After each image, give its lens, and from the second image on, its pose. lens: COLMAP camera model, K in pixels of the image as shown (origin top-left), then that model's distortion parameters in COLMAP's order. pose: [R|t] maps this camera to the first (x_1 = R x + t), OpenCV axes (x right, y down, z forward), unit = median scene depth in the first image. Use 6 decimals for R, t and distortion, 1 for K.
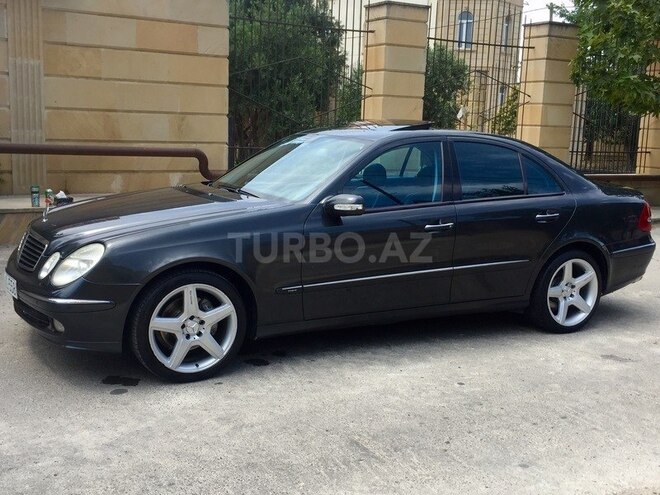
lens RADIAL K [[737.8, 0, 330.0], [0, 737.8, 247.5], [0, 0, 1]] dist [0.065207, -0.024510]
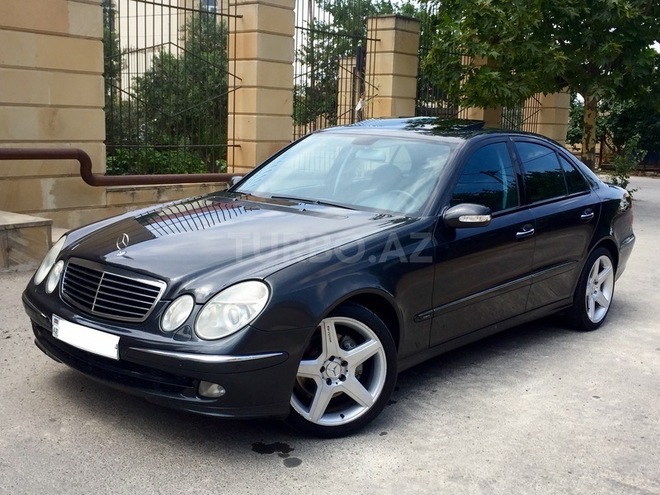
lens RADIAL K [[761.2, 0, 330.0], [0, 761.2, 247.5], [0, 0, 1]] dist [0.105111, -0.165290]
pose [[0.935607, -0.062500, 0.347466, -0.441787], [0.059060, 0.998044, 0.020494, -0.045780], [-0.348067, 0.001347, 0.937469, 0.171822]]
